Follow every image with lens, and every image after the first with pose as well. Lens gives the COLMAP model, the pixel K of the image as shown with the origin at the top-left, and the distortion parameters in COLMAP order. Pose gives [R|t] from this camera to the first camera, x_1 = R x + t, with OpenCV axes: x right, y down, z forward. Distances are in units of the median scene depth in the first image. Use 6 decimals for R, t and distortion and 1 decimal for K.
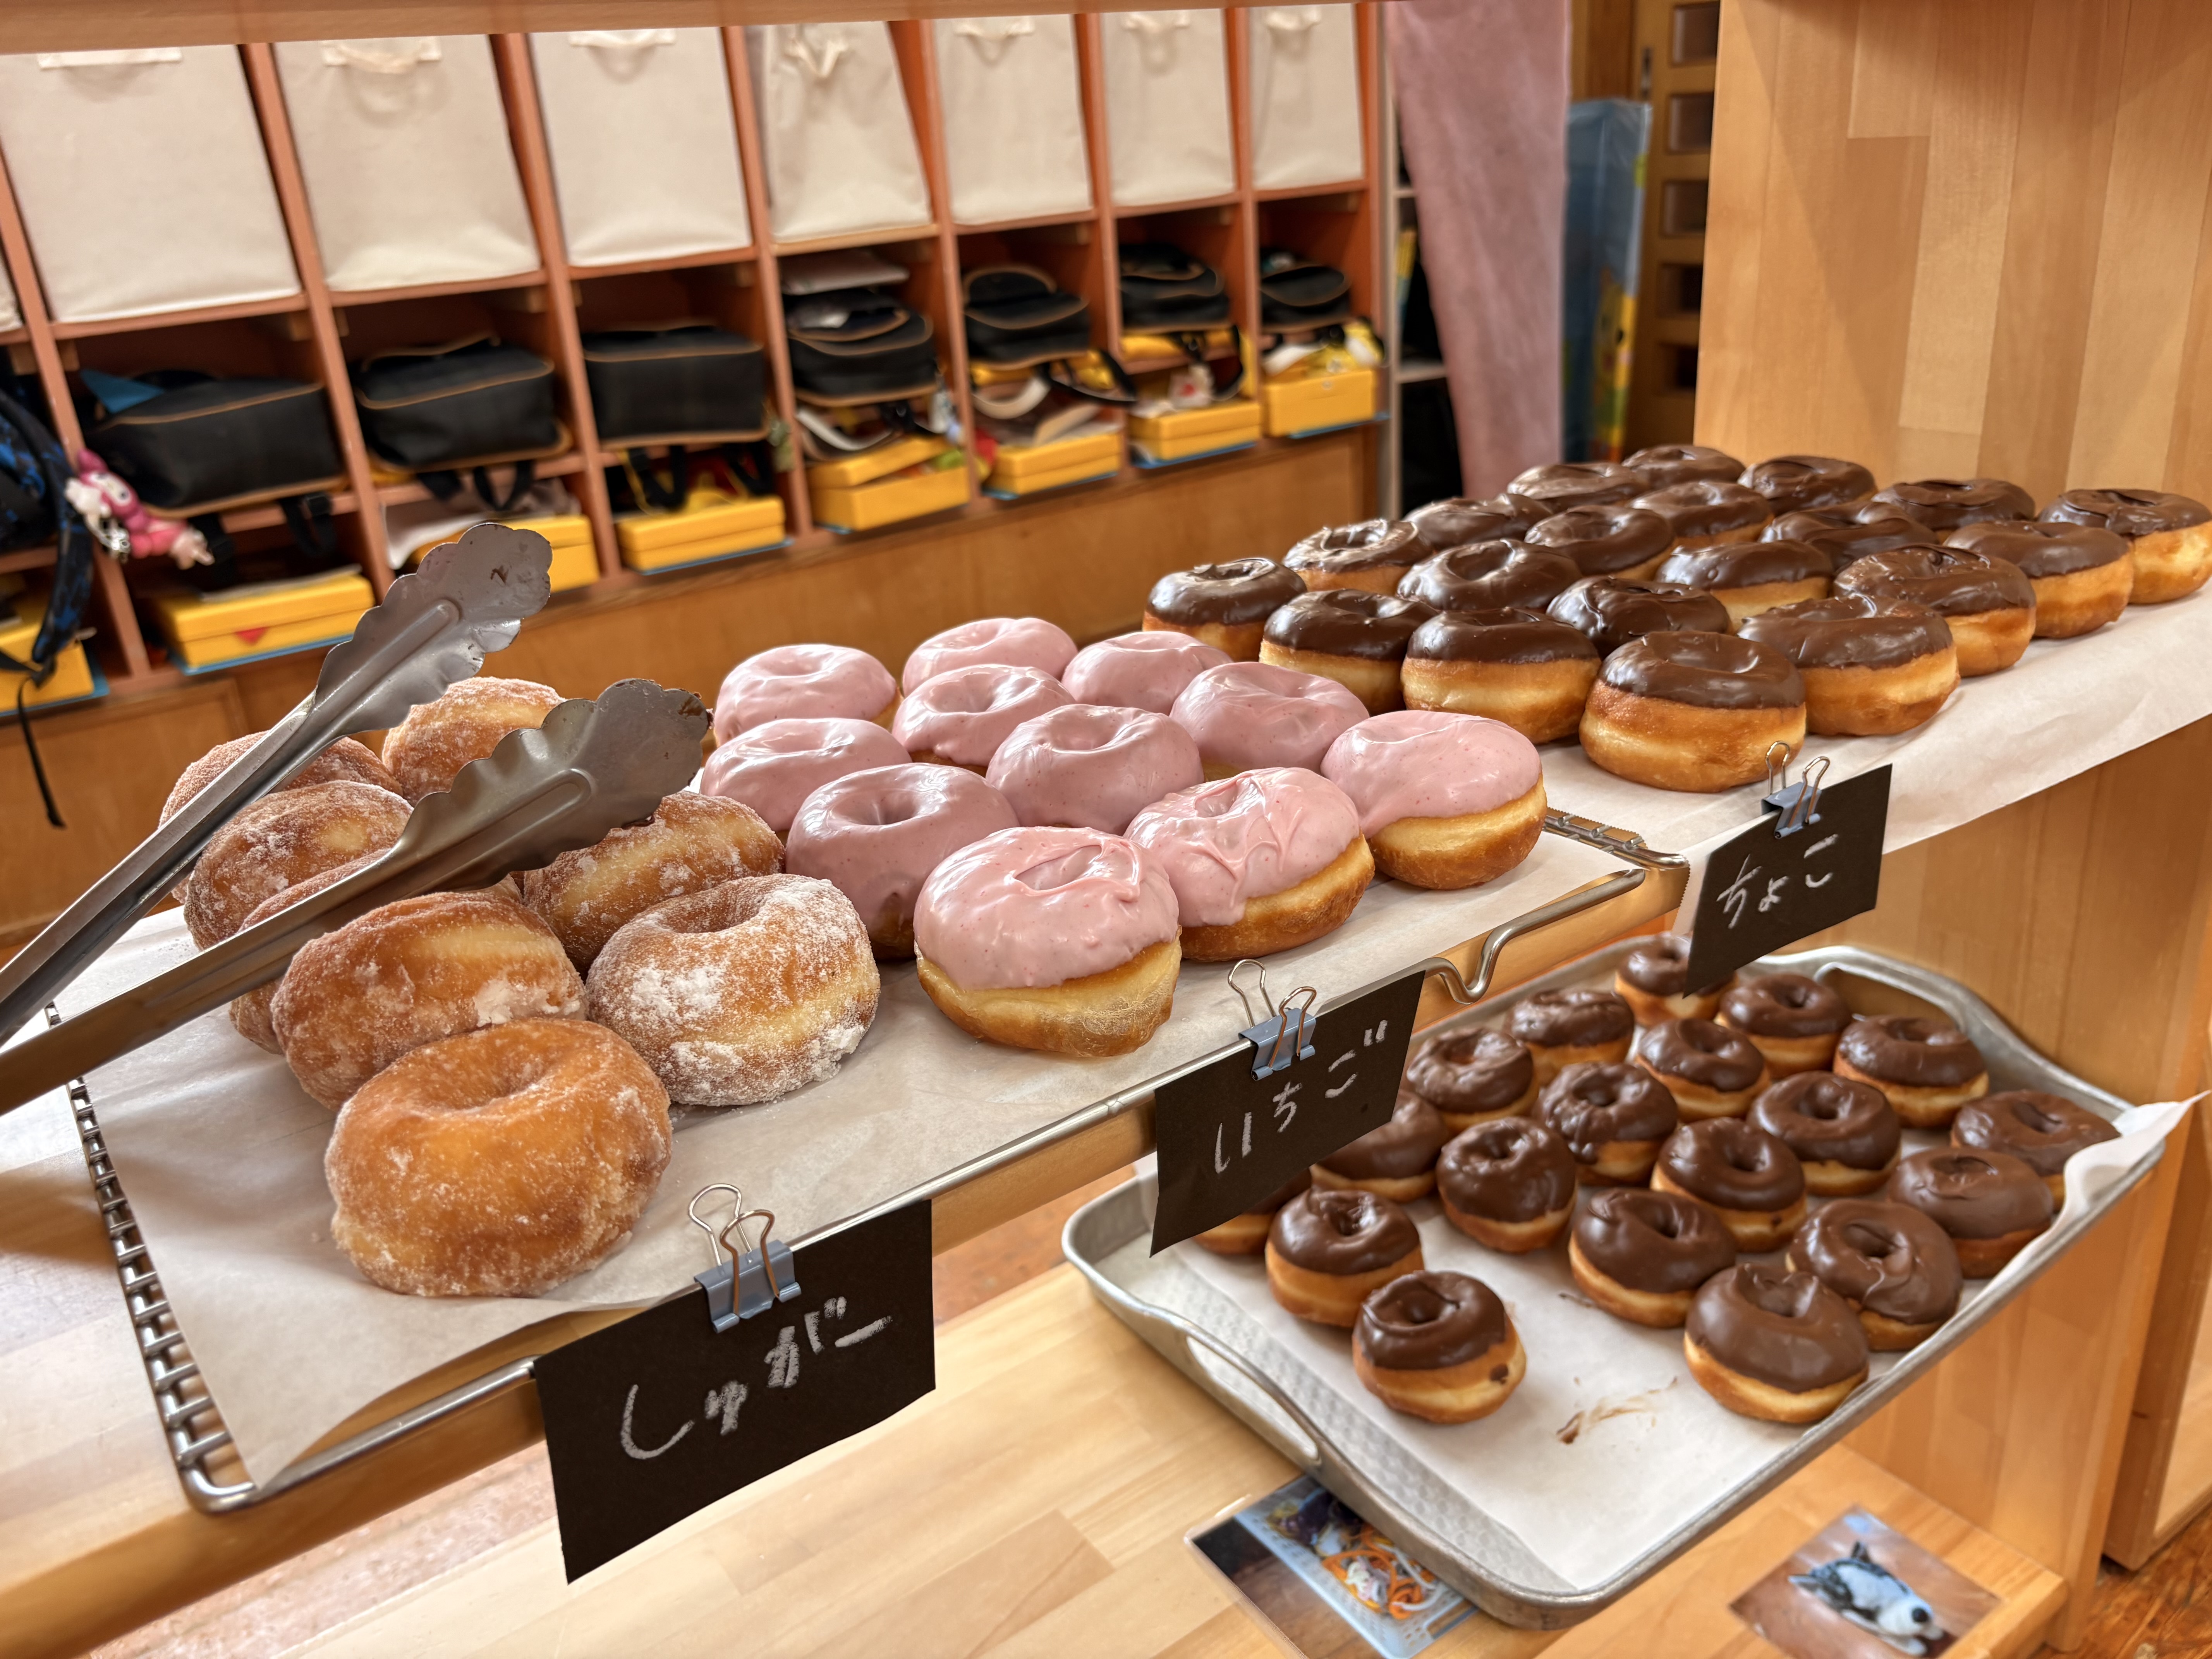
lens RADIAL K [[1689.8, 0, 1107.4], [0, 1689.8, 826.4], [0, 0, 1]] dist [-0.003825, -0.005250]
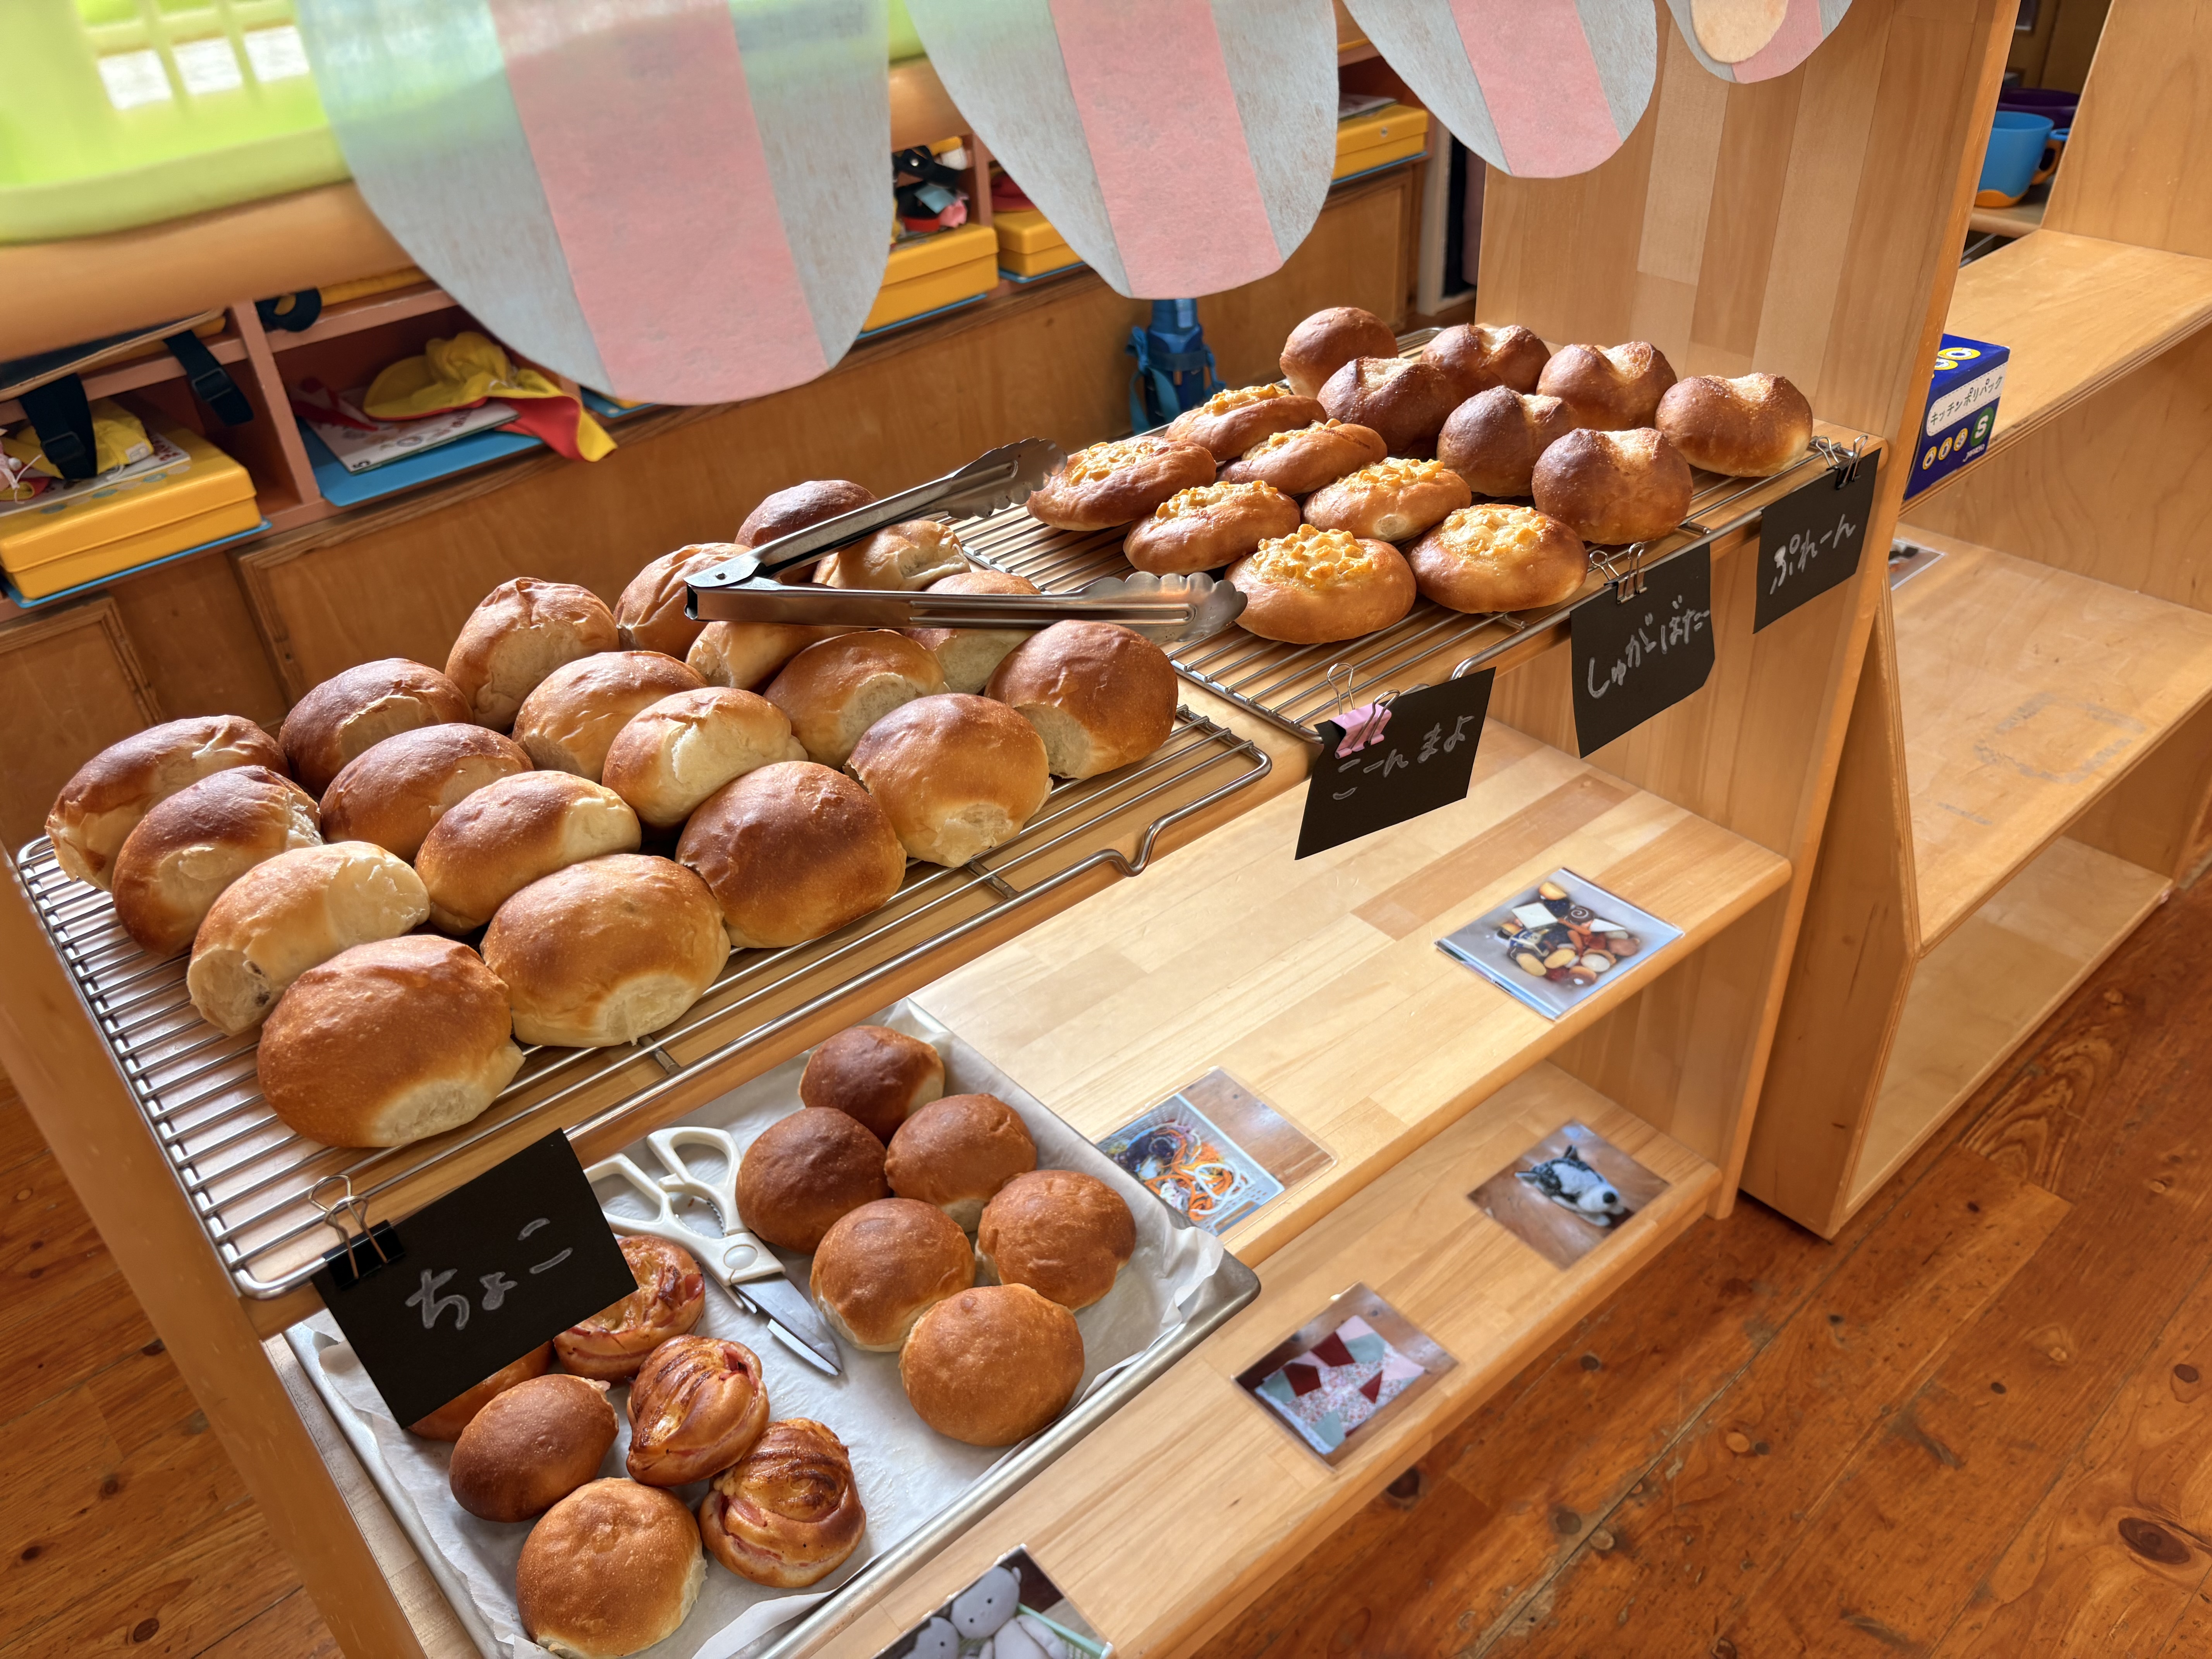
lens RADIAL K [[1689.8, 0, 1109.7], [0, 1689.8, 834.0], [0, 0, 1]] dist [-0.003825, -0.005250]
pose [[0.997496, -0.021010, 0.067523, 0.009846], [0.005491, 0.974973, 0.222254, -0.102602], [-0.070503, -0.221327, 0.972648, -0.189661]]
